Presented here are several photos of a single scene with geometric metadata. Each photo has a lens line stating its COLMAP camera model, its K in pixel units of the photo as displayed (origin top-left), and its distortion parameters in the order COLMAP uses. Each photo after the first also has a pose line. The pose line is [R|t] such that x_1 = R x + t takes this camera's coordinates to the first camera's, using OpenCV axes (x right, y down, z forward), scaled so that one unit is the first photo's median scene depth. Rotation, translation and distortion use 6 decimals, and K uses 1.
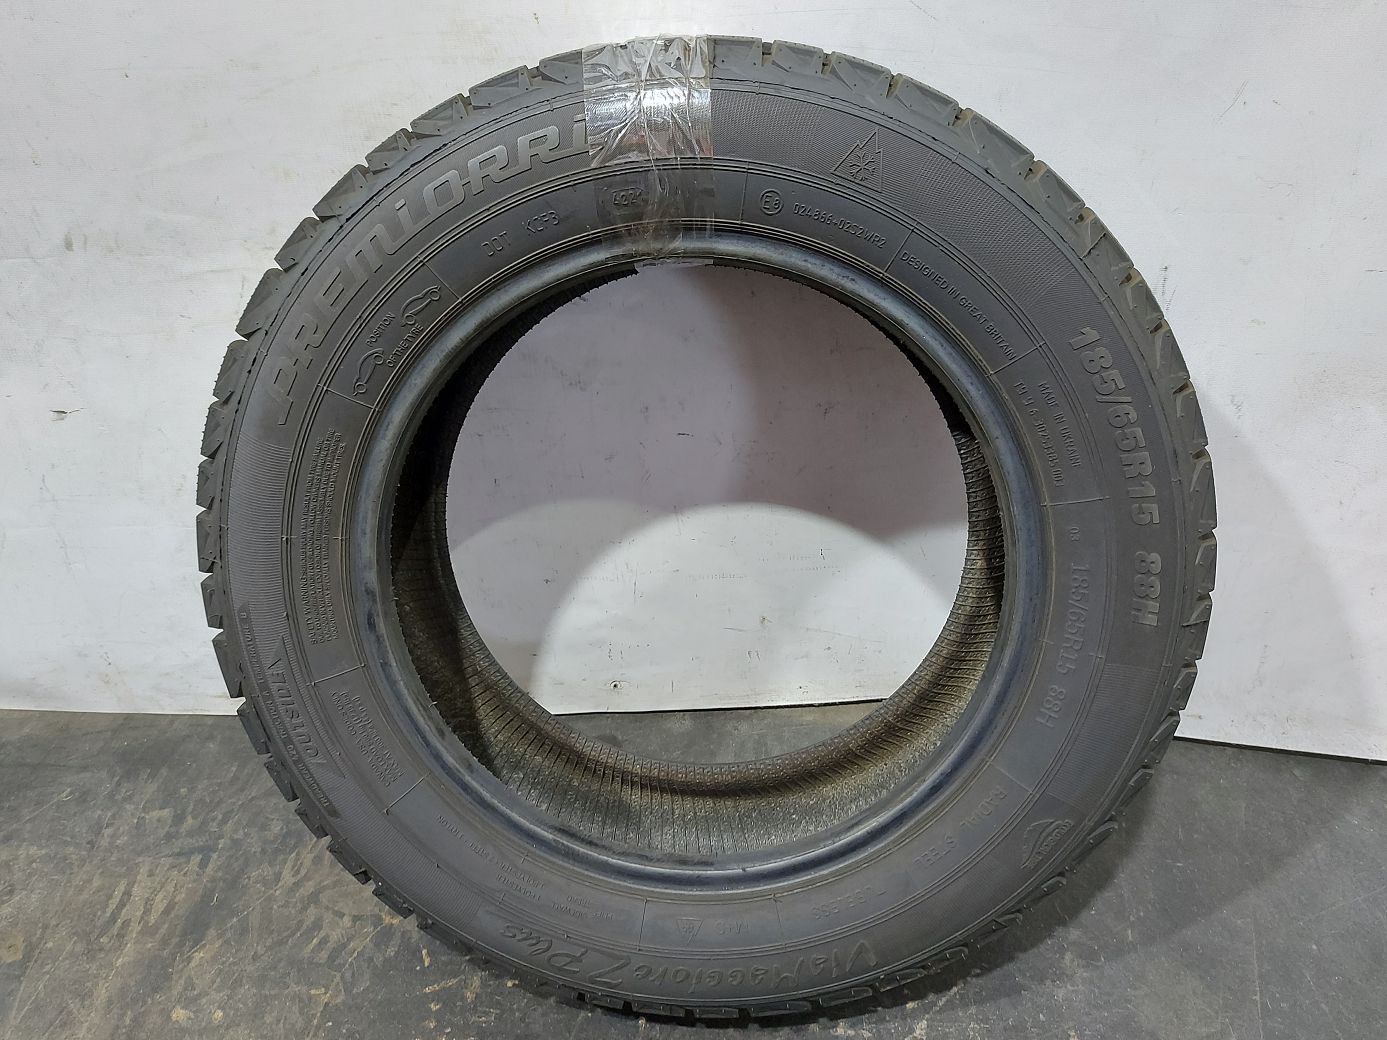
lens RADIAL K [[977.2, 0, 687.5], [0, 977.2, 526.9], [0, 0, 1]] dist [0.004443, 0.003252]
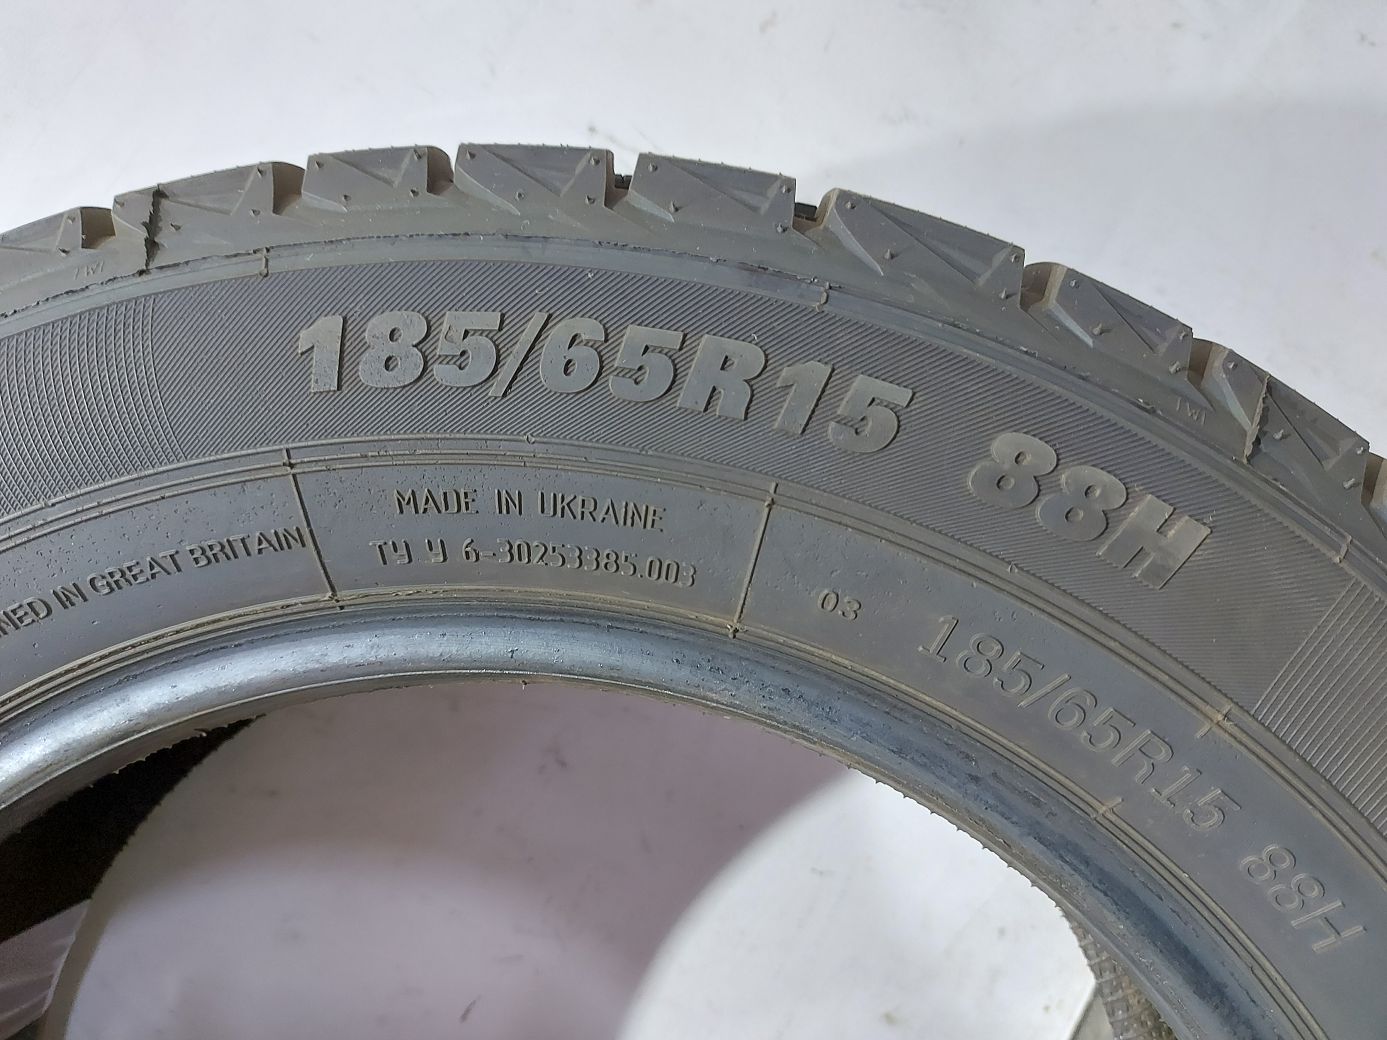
lens RADIAL K [[1033.4, 0, 693.5], [0, 1033.4, 520.0], [0, 0, 1]] dist [0.005131, -0.127216]
pose [[0.507953, -0.859938, 0.049896, 0.390525], [0.834452, 0.476873, -0.276194, 0.051980], [0.213715, 0.181929, 0.959806, 0.655253]]
